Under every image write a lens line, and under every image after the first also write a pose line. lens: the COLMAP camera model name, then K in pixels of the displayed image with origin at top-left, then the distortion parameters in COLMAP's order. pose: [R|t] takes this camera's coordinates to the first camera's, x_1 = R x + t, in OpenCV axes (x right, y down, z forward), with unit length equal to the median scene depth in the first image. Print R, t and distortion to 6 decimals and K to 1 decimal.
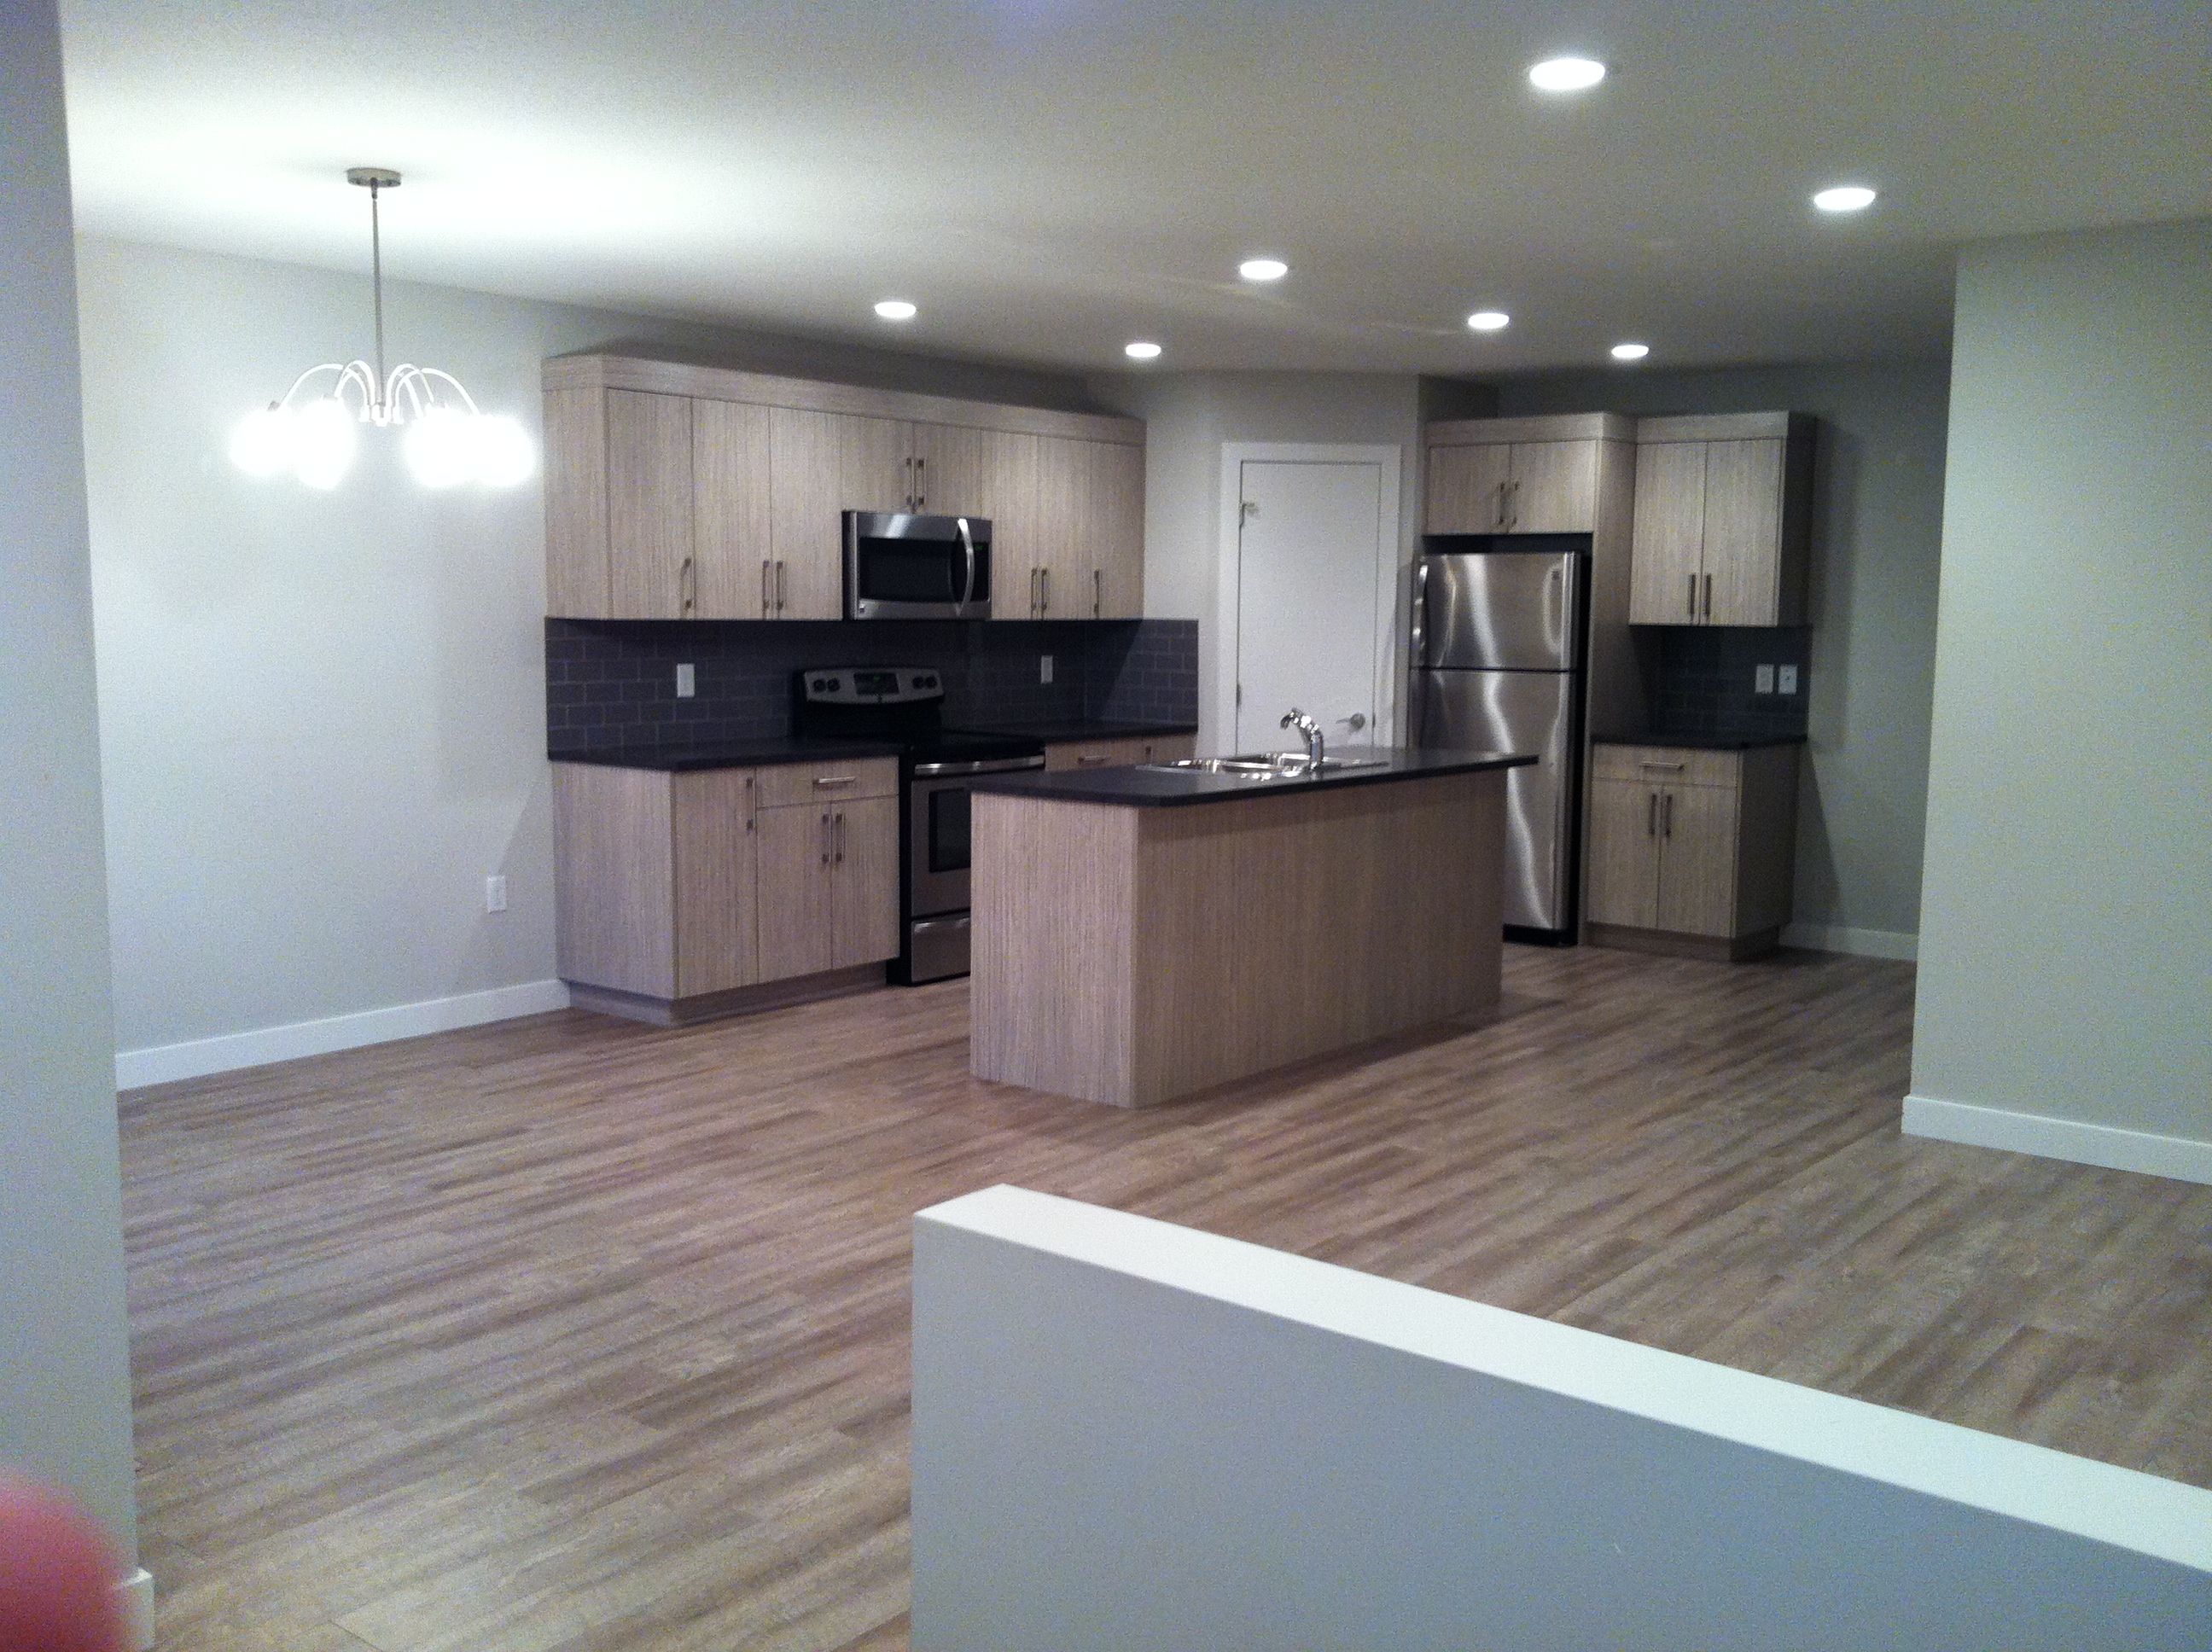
lens RADIAL K [[2047.9, 0, 1112.5], [0, 2047.9, 831.2], [0, 0, 1]] dist [0.126295, -0.308884]
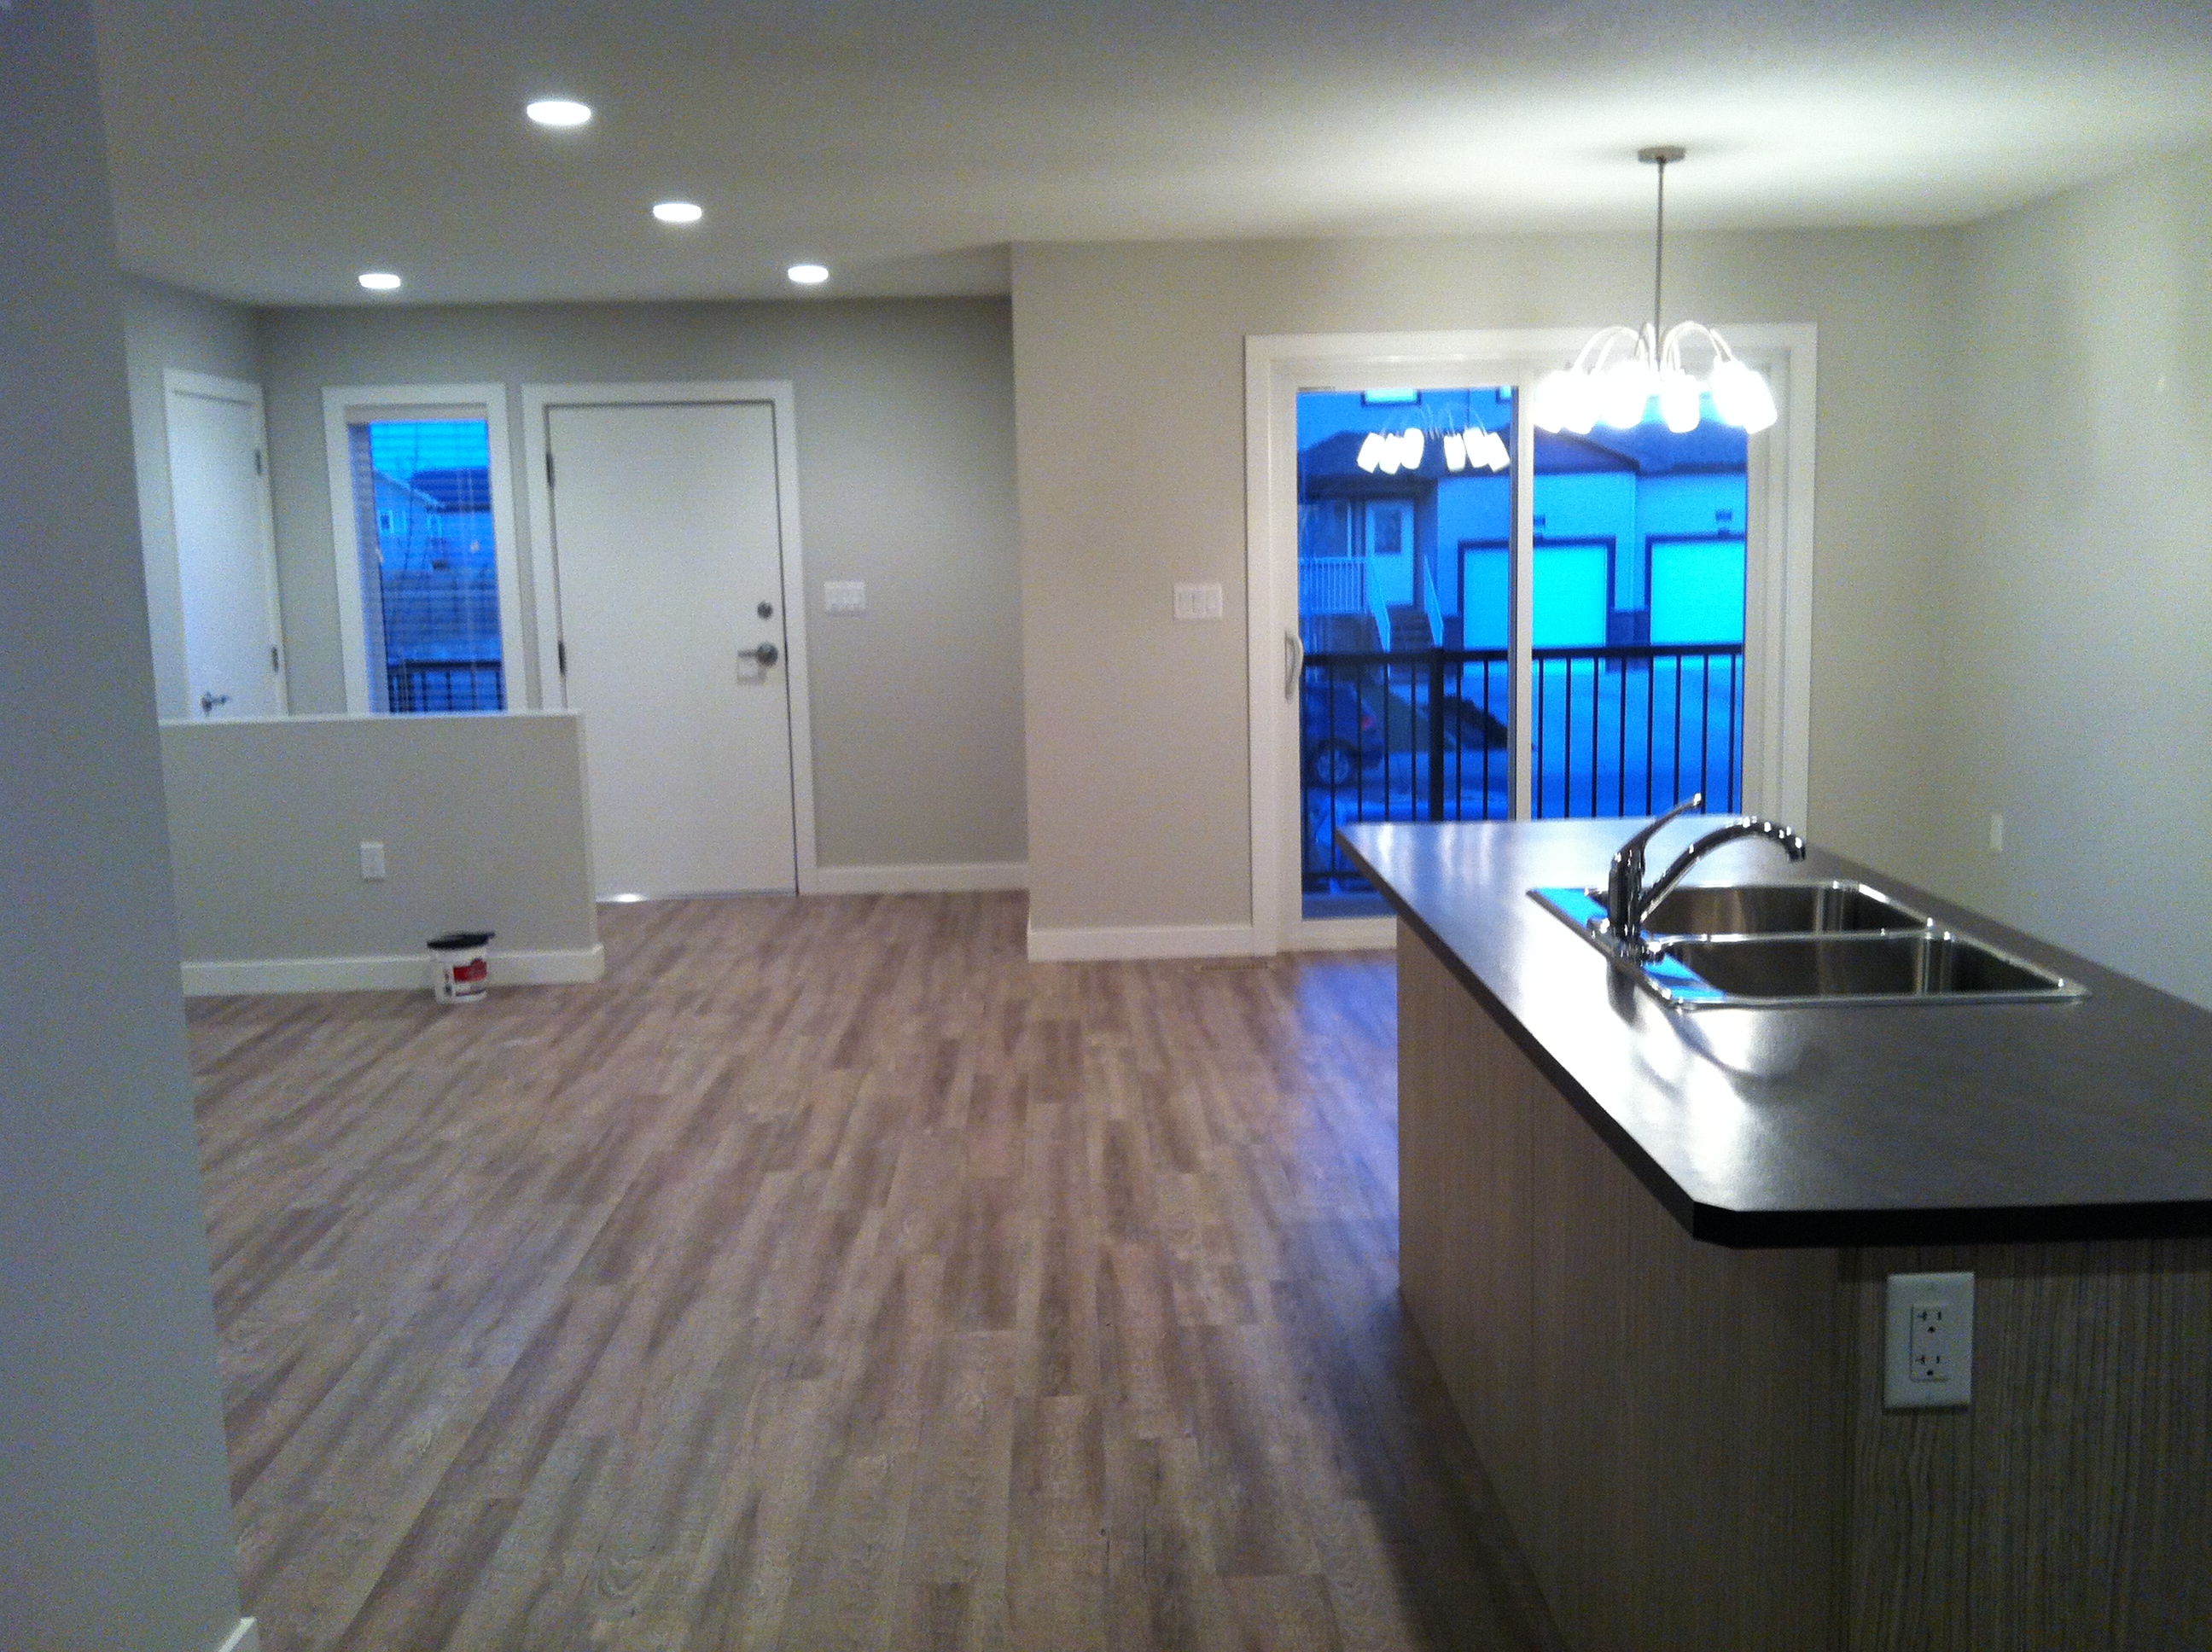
lens RADIAL K [[2047.9, 0, 1112.5], [0, 2047.9, 831.2], [0, 0, 1]] dist [0.126295, -0.308884]
pose [[-0.763001, 0.099691, -0.638663, 0.543637], [-0.061269, 0.972433, 0.224987, -0.172048], [0.643487, 0.210796, -0.735860, 1.508355]]
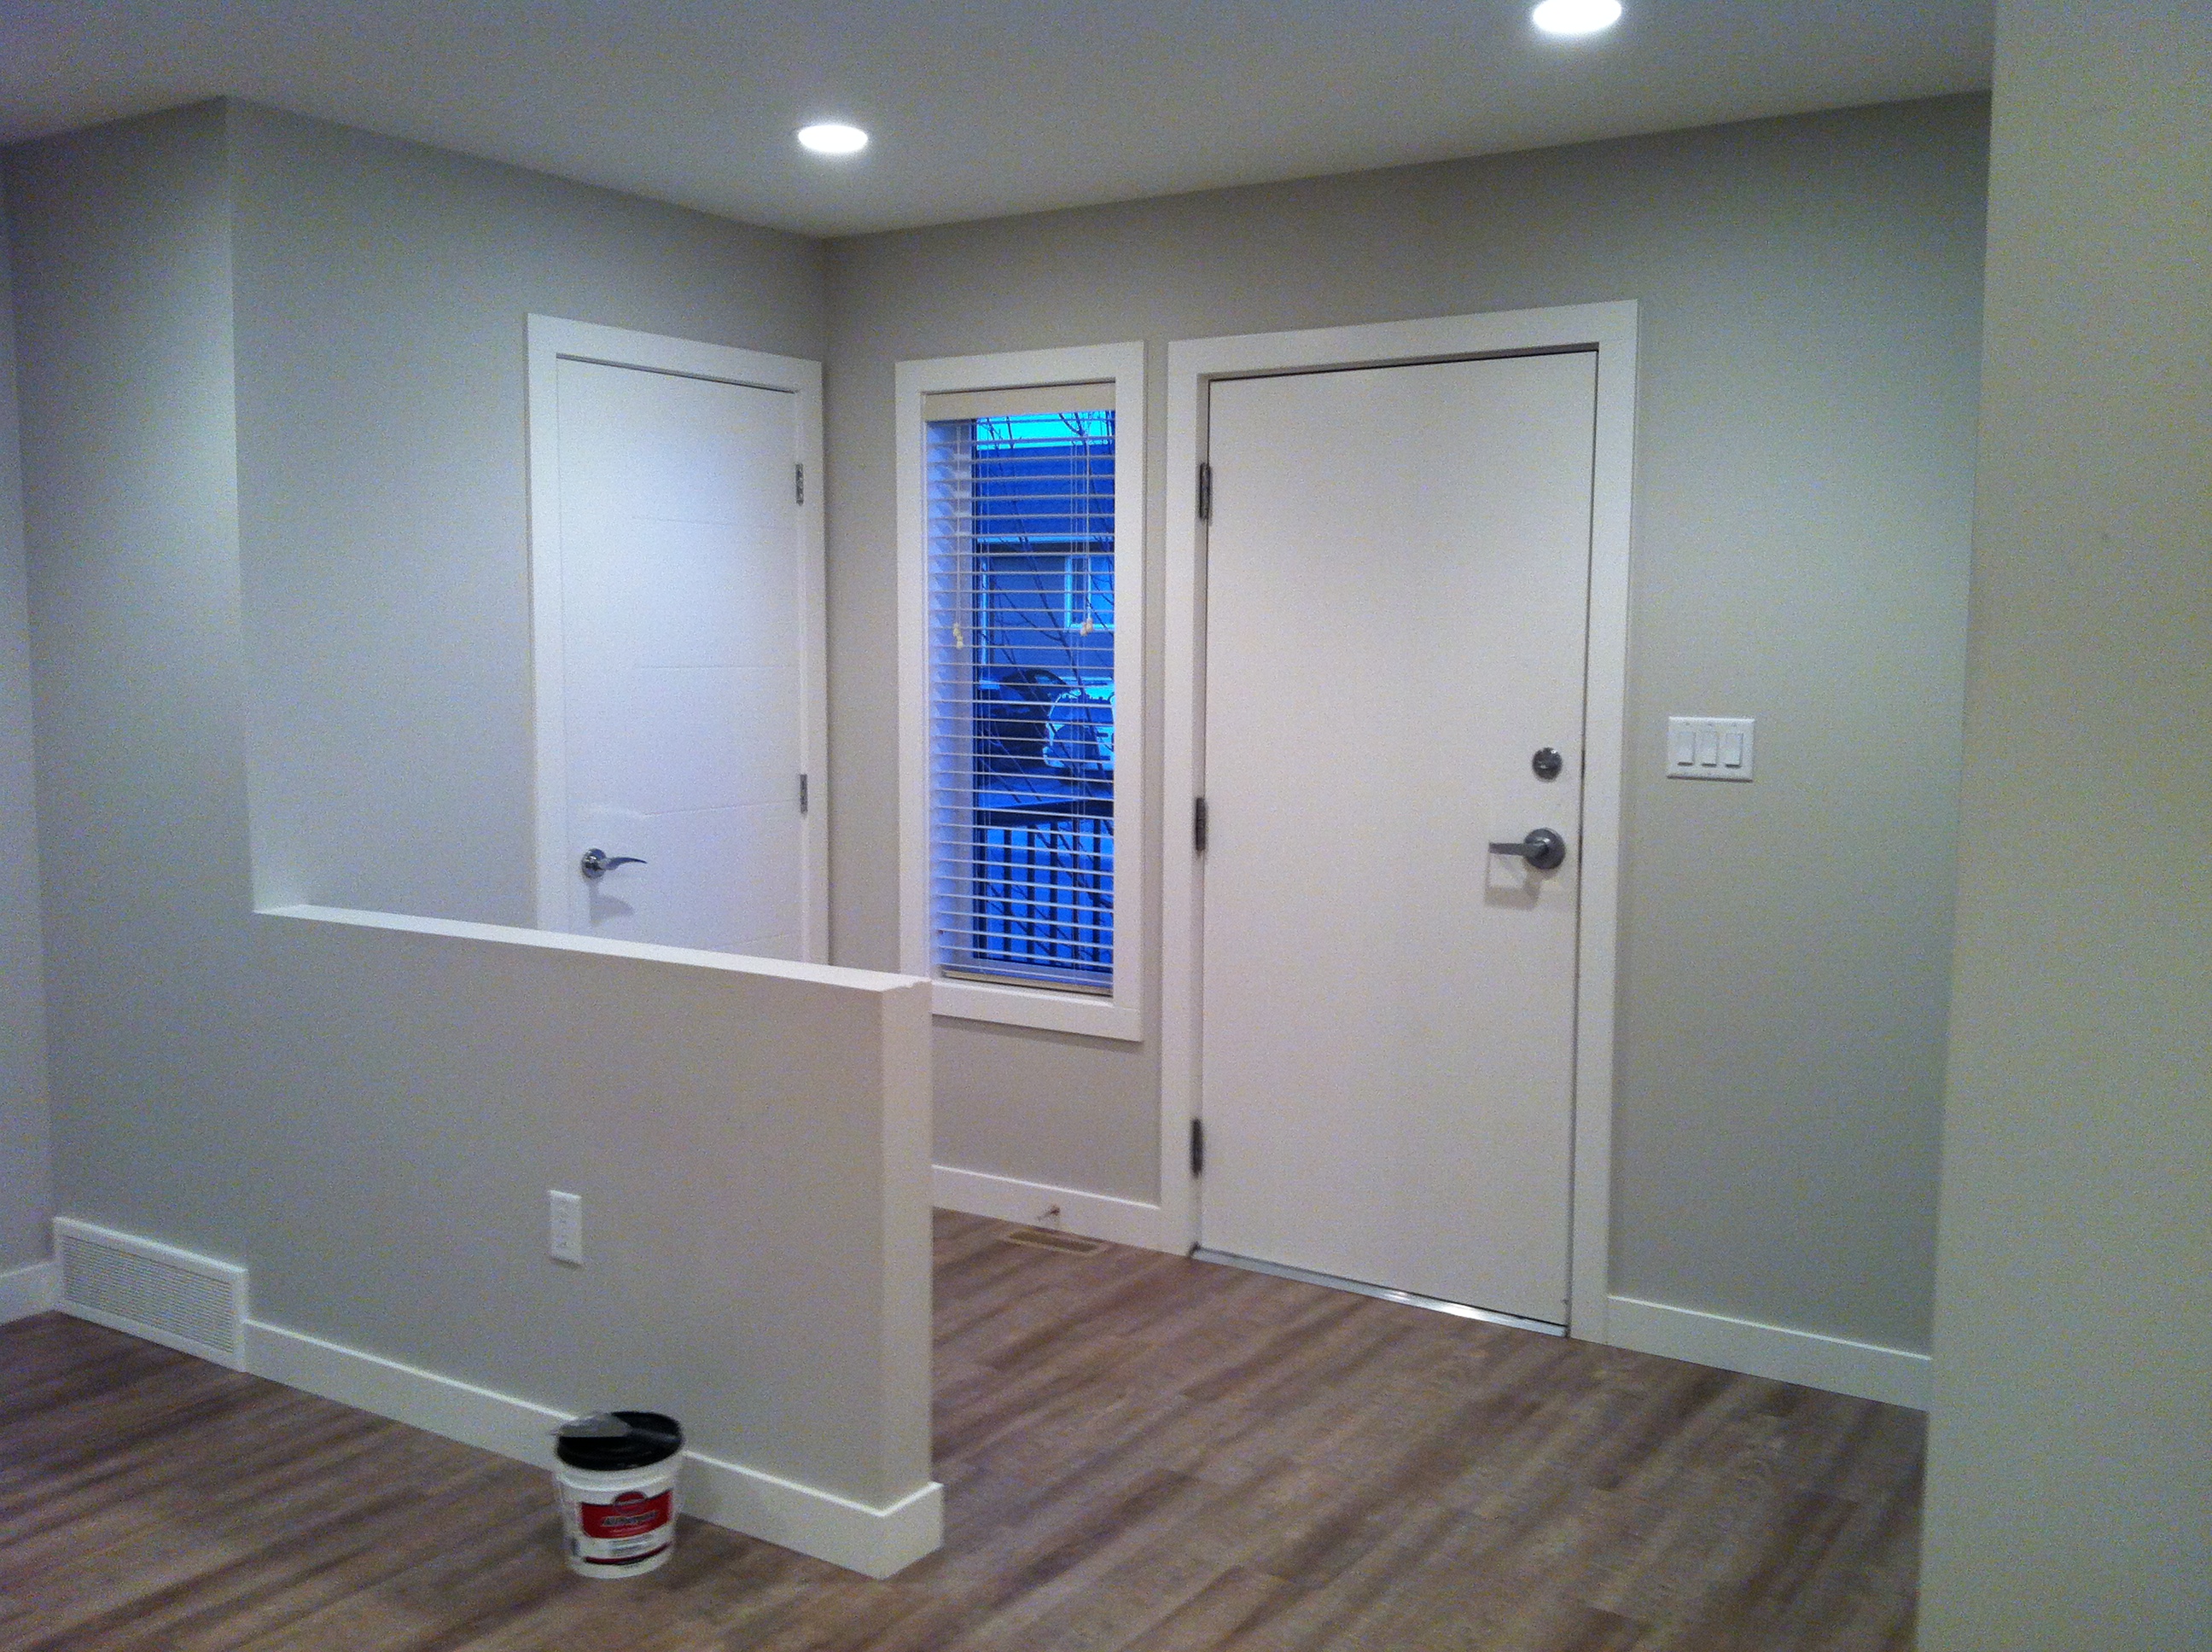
lens RADIAL K [[2047.9, 0, 1112.5], [0, 2047.9, 831.2], [0, 0, 1]] dist [0.126295, -0.308884]
pose [[-0.995345, -0.005262, -0.096235, 0.509604], [-0.026054, 0.976022, 0.216105, -0.168210], [0.092791, 0.217607, -0.971616, 1.472542]]
